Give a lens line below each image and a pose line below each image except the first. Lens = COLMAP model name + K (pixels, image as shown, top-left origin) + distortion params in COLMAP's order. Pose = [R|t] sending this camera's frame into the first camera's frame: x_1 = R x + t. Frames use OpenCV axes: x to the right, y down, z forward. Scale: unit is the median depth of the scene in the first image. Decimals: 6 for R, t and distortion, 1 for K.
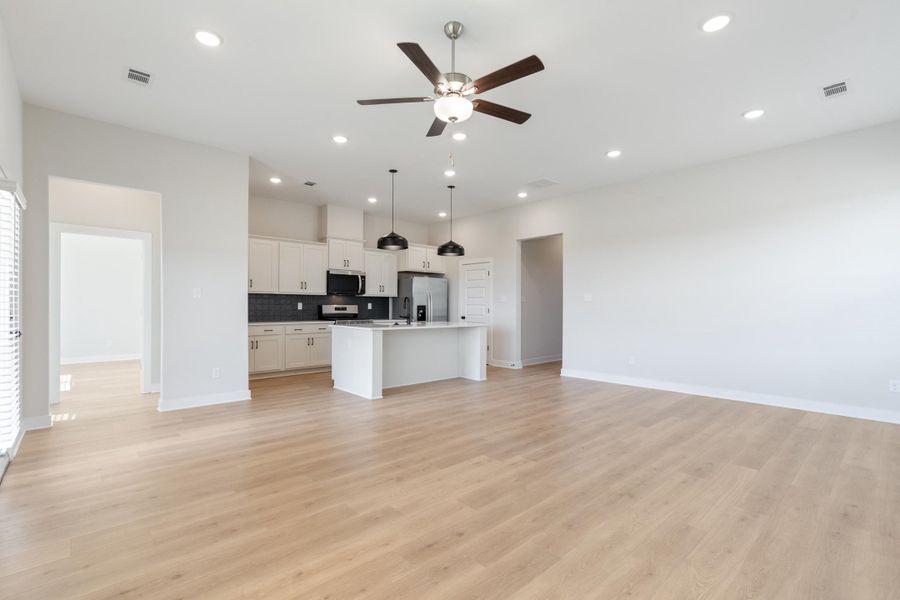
lens RADIAL K [[412.8, 0, 450.0], [0, 412.8, 300.0], [0, 0, 1]] dist [-0.001675, 0.000072]
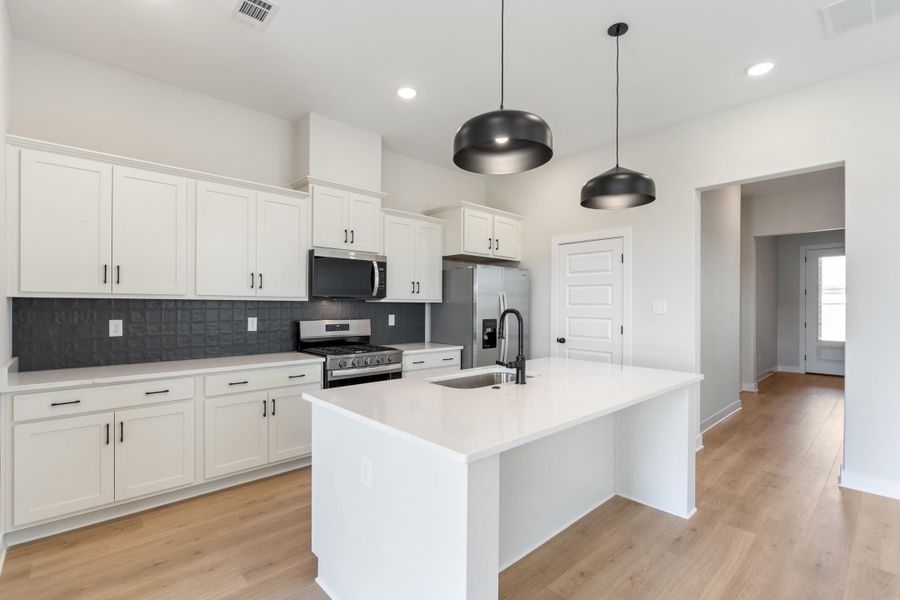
lens RADIAL K [[412.8, 0, 450.0], [0, 412.8, 300.0], [0, 0, 1]] dist [-0.001675, 0.000072]
pose [[0.999996, -0.001050, 0.002530, -0.128254], [0.001047, 0.999998, 0.001402, -0.012849], [-0.002531, -0.001400, 0.999996, 0.492767]]
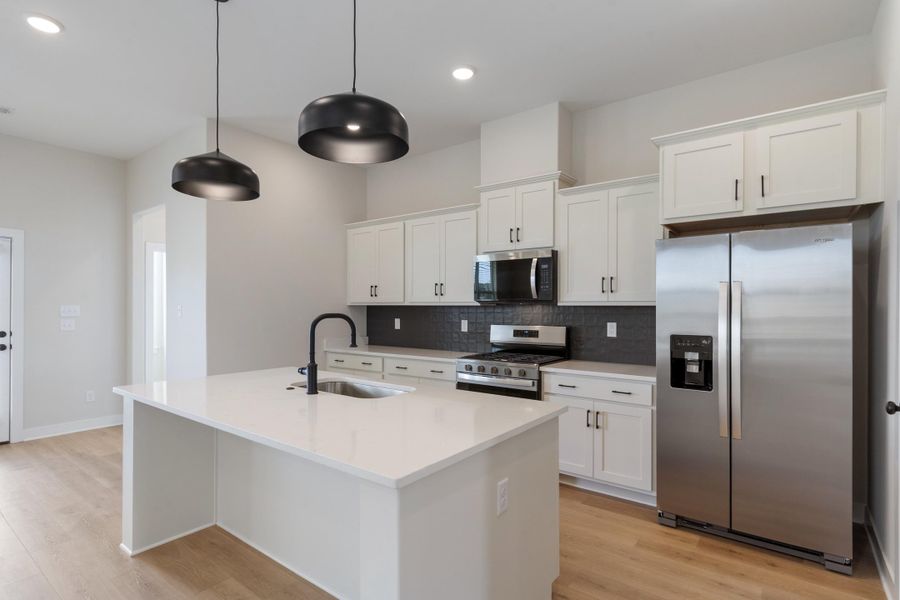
lens RADIAL K [[450.1, 0, 441.4], [0, 450.1, 310.1], [0, 0, 1]] dist [-0.001271, 0.000014]
pose [[0.167660, -0.002748, -0.985841, 0.224605], [0.010265, 0.999947, -0.001041, -0.005915], [0.985791, -0.009945, 0.167679, 0.818898]]
